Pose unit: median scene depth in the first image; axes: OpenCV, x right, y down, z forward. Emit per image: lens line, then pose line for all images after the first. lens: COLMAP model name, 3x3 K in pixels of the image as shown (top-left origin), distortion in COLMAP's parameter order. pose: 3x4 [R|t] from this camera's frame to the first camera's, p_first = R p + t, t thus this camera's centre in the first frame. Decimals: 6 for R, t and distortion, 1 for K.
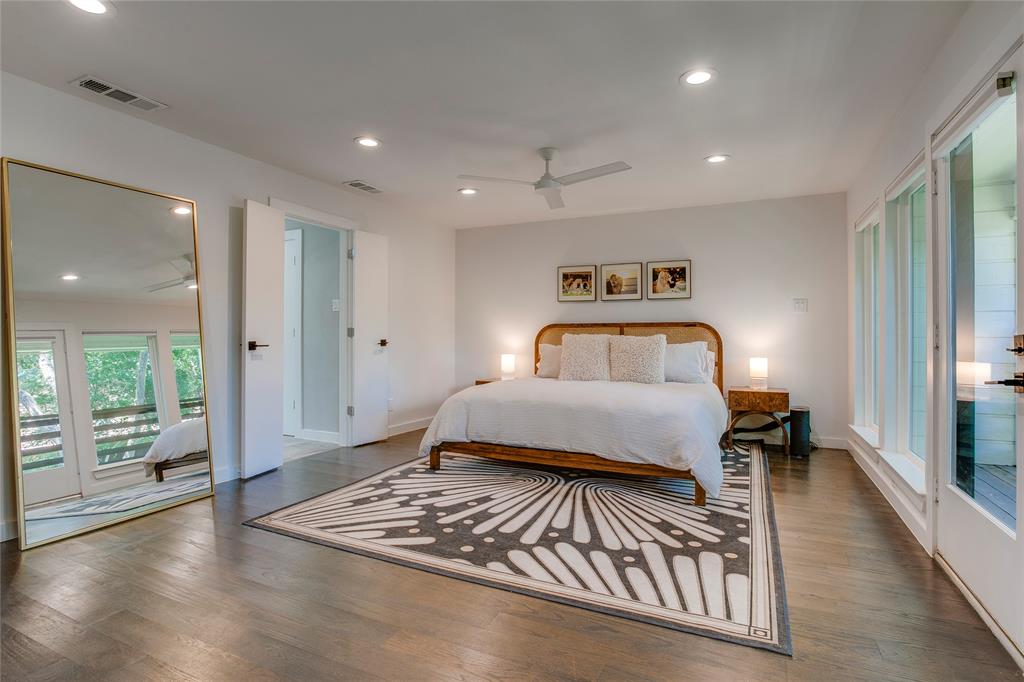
lens RADIAL K [[507.3, 0, 507.8], [0, 507.3, 335.1], [0, 0, 1]] dist [-0.058620, 0.027610]
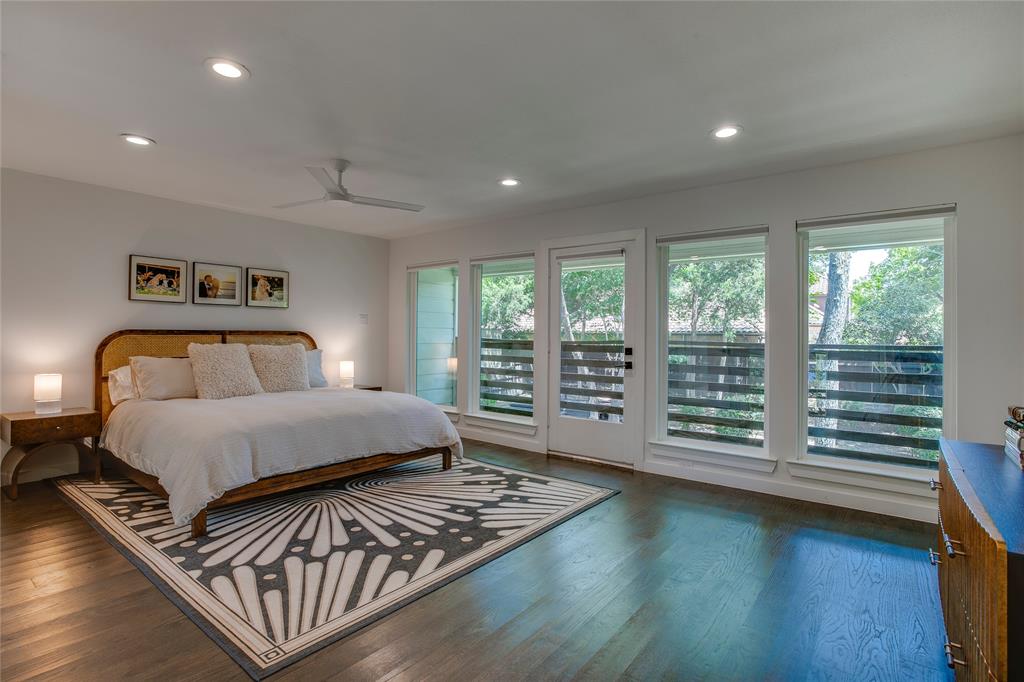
lens RADIAL K [[507.3, 0, 507.8], [0, 507.3, 335.1], [0, 0, 1]] dist [-0.058620, 0.027610]
pose [[0.223552, 0.003712, 0.974685, -0.822072], [-0.003733, 0.999989, -0.002952, -0.022426], [-0.974685, -0.002979, 0.223563, 0.463907]]
